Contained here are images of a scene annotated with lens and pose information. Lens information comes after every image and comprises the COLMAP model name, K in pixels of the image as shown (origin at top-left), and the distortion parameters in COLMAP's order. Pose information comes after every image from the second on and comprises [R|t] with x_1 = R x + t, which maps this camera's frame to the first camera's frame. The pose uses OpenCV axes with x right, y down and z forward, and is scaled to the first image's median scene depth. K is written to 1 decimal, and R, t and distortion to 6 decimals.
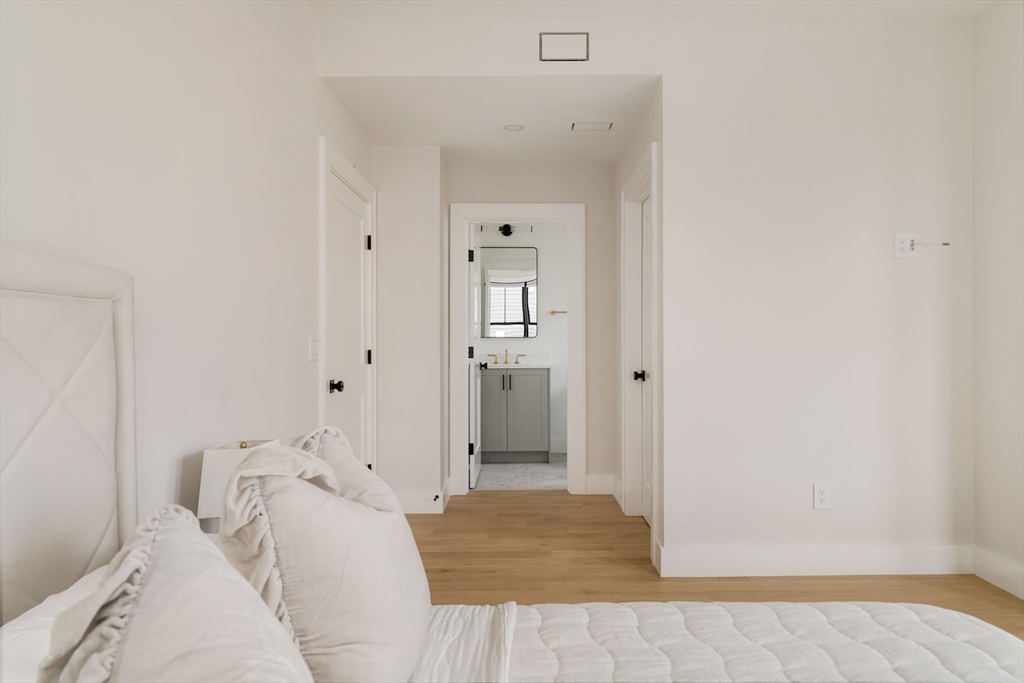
lens RADIAL K [[648.9, 0, 512.0], [0, 648.9, 341.5], [0, 0, 1]] dist [0.000022, -0.000010]
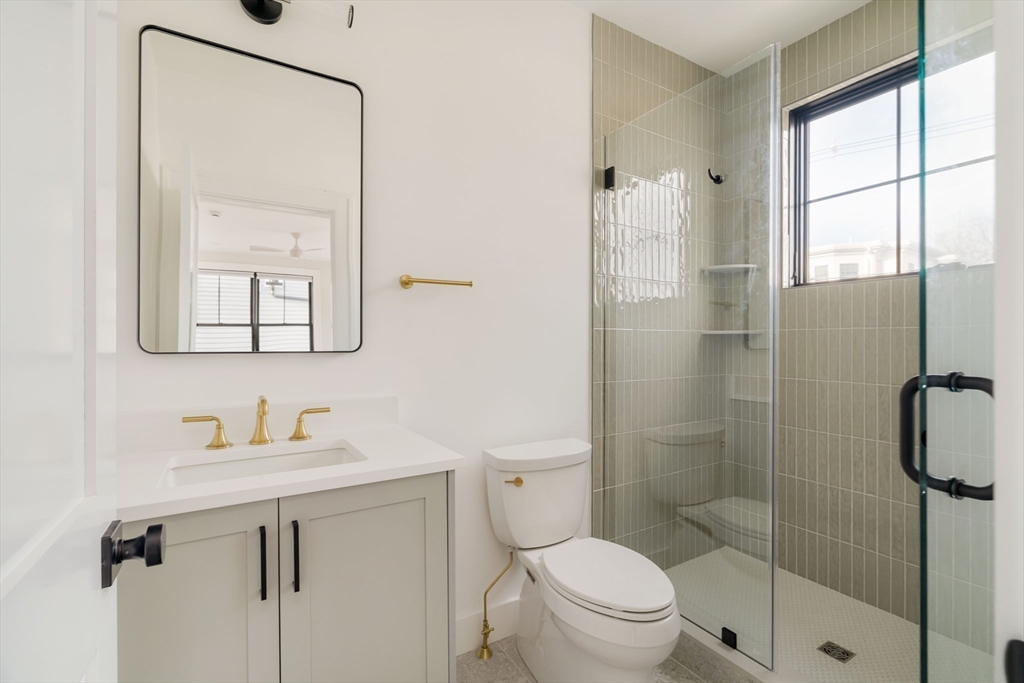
lens RADIAL K [[473.1, 0, 512.0], [0, 473.1, 341.5], [0, 0, 1]] dist [0.000307, 0.000065]
pose [[0.849693, 0.012373, 0.527132, -0.024114], [-0.006549, 0.999895, -0.012913, -0.008963], [-0.527236, 0.007520, 0.849685, 0.749461]]
